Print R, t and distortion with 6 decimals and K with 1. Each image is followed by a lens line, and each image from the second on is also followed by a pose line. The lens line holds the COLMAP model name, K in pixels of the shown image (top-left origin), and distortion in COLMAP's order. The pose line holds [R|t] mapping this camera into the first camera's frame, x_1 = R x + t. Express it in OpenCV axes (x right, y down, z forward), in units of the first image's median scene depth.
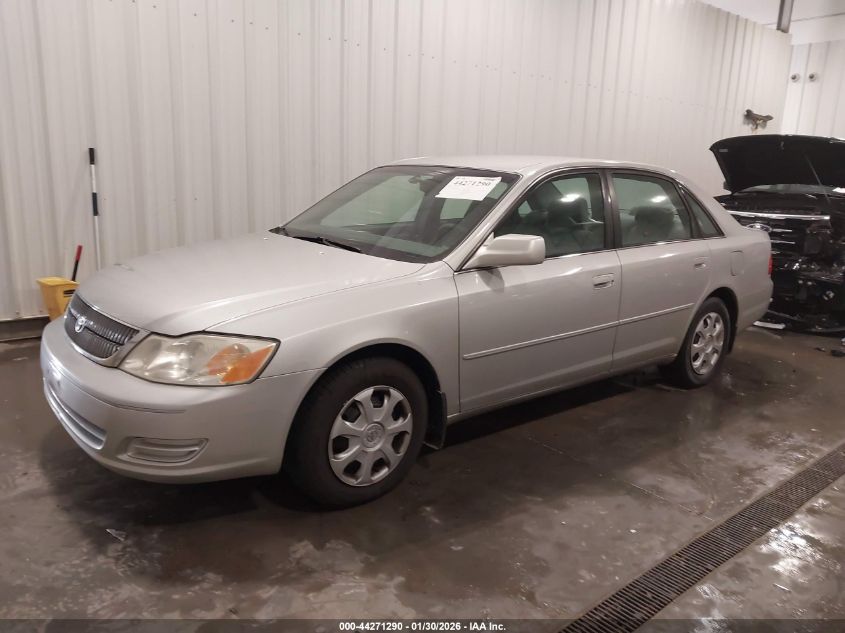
lens RADIAL K [[656.8, 0, 422.5], [0, 656.8, 316.5], [0, 0, 1]] dist [0.003720, 0.003171]
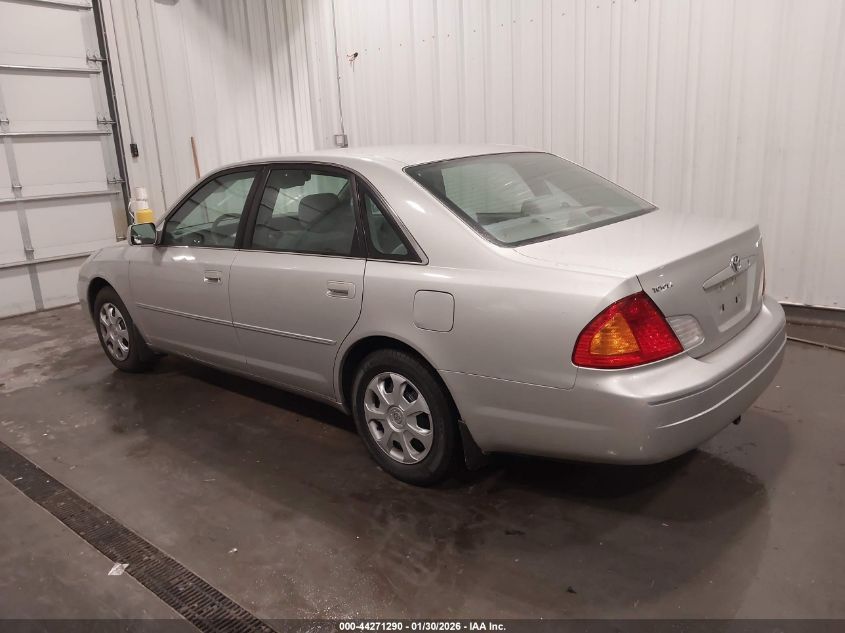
lens RADIAL K [[656.8, 0, 422.5], [0, 656.8, 316.5], [0, 0, 1]] dist [0.003720, 0.003171]
pose [[0.151981, 0.193459, -0.969265, 1.258172], [-0.155445, 0.973132, 0.169857, -0.207531], [0.976083, 0.124852, 0.177970, 1.066071]]
